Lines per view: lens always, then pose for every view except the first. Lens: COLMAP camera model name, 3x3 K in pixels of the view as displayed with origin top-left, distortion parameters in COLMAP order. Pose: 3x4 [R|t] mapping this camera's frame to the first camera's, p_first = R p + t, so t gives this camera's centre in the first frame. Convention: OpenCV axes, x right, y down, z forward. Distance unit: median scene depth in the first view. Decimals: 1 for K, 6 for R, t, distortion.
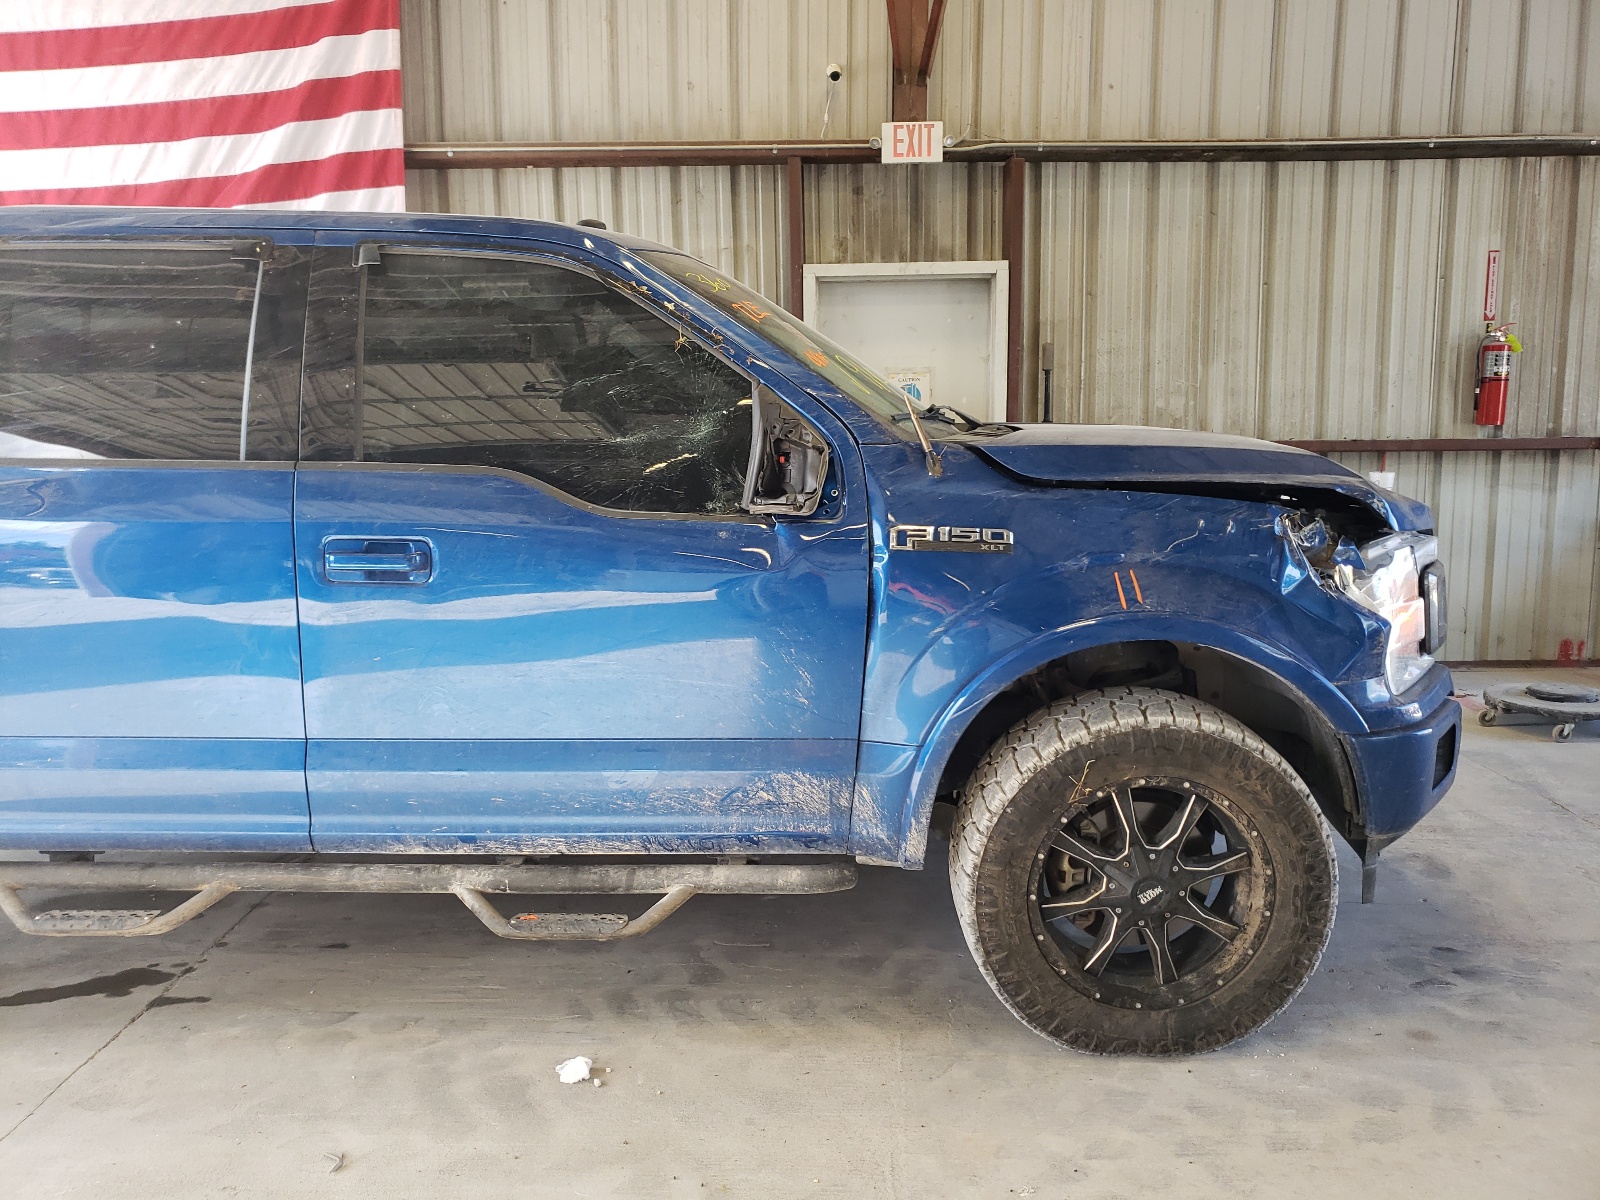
lens RADIAL K [[1245.8, 0, 801.6], [0, 1245.8, 607.8], [0, 0, 1]] dist [0.004378, 0.007242]
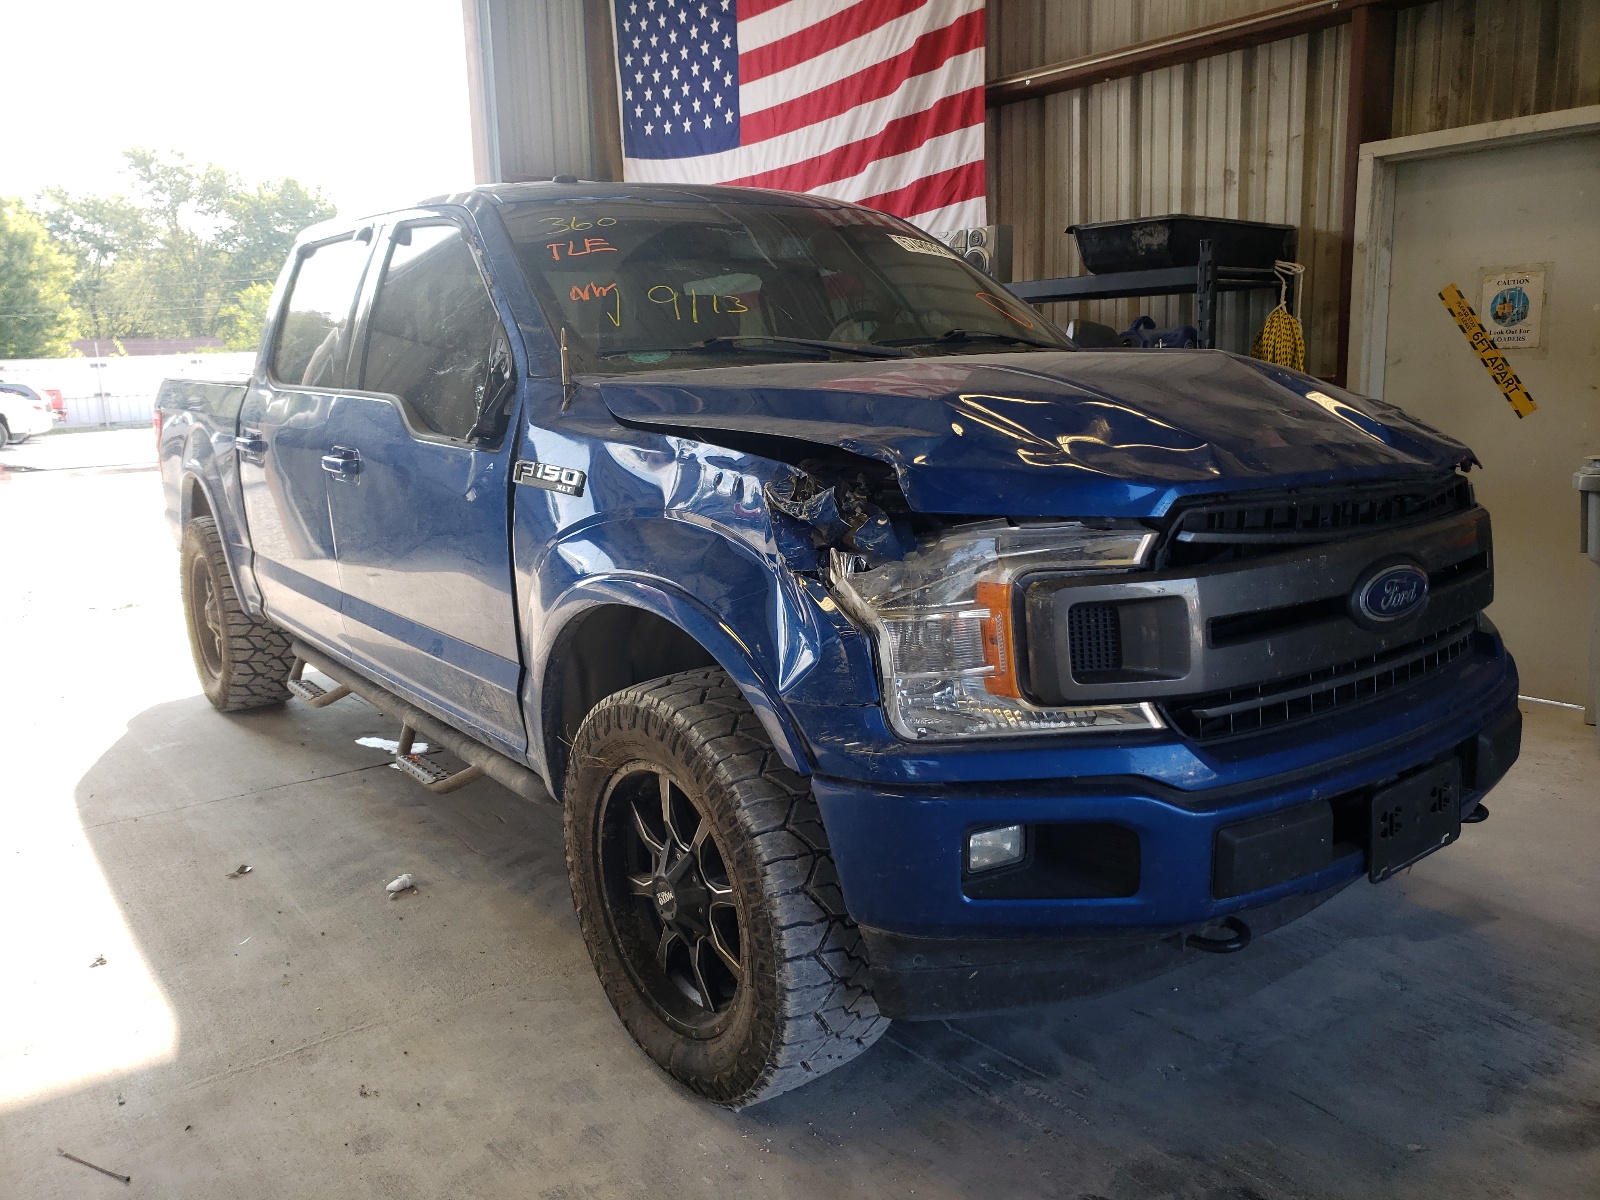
lens RADIAL K [[1245.8, 0, 800.9], [0, 1245.8, 594.7], [0, 0, 1]] dist [0.004378, 0.007242]
pose [[0.614089, 0.141418, -0.776464, 0.457675], [-0.096514, 0.989888, 0.103958, -0.040993], [0.783314, 0.011100, 0.621528, 0.238625]]
